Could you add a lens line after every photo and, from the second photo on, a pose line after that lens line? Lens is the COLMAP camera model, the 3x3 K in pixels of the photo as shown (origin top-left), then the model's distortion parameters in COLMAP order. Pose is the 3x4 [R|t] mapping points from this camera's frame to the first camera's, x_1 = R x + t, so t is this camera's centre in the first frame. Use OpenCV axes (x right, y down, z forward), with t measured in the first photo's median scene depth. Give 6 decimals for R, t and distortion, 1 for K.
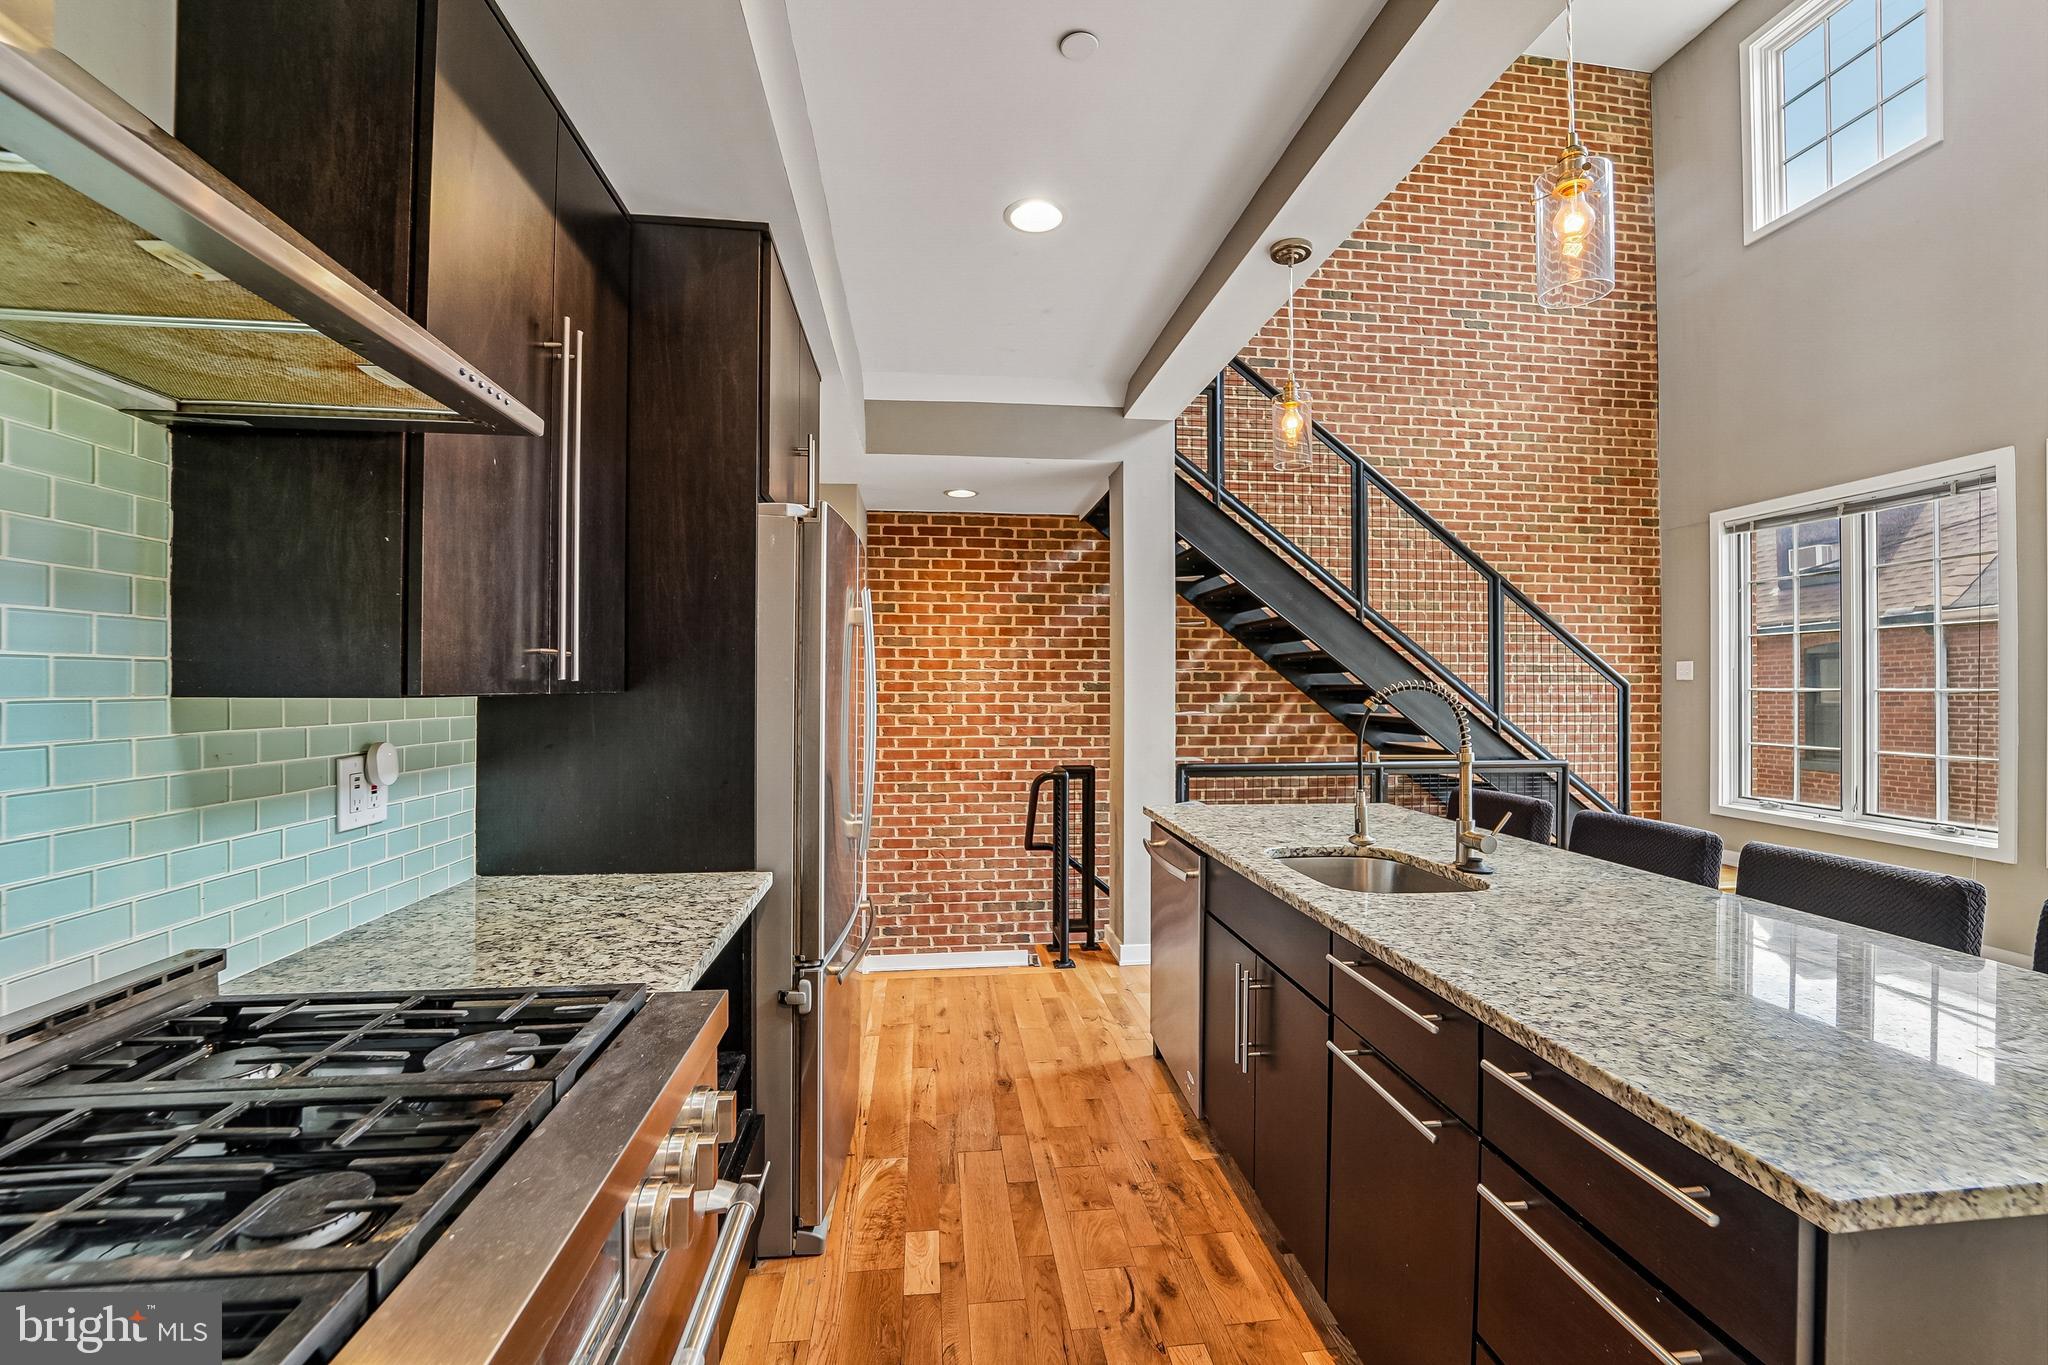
lens RADIAL K [[838.8, 0, 1028.5], [0, 838.8, 677.1], [0, 0, 1]] dist [-0.009800, -0.000599]
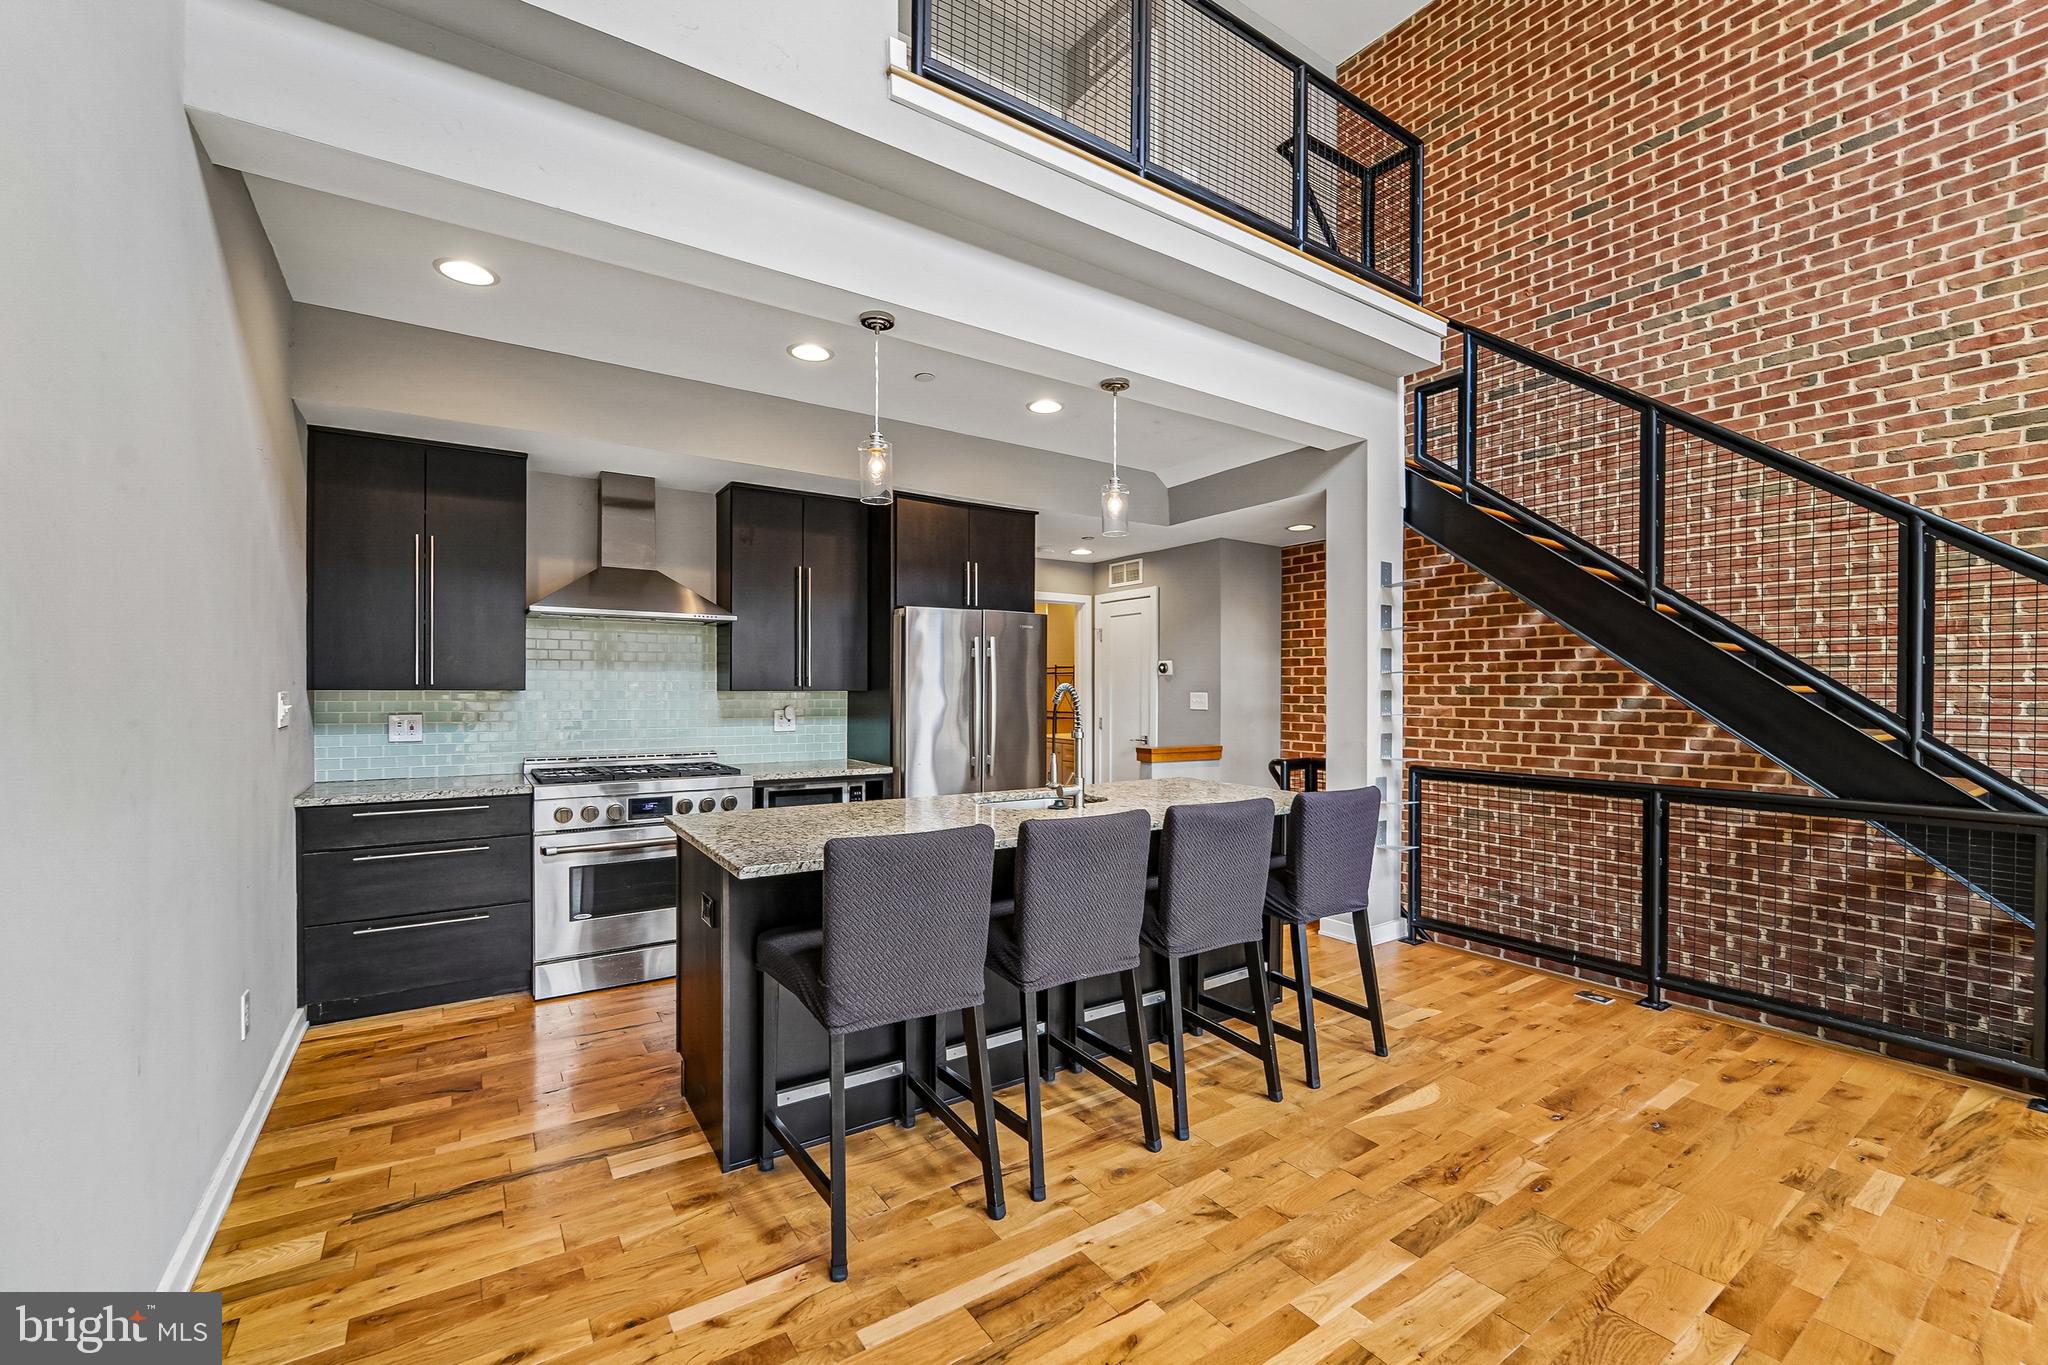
lens RADIAL K [[838.8, 0, 1022.4], [0, 838.8, 692.7], [0, 0, 1]] dist [-0.009800, -0.000599]
pose [[0.450695, 0.002448, -0.892675, 0.718672], [0.009024, 0.999933, 0.007298, 0.002896], [0.892633, -0.011344, 0.450642, 0.095712]]
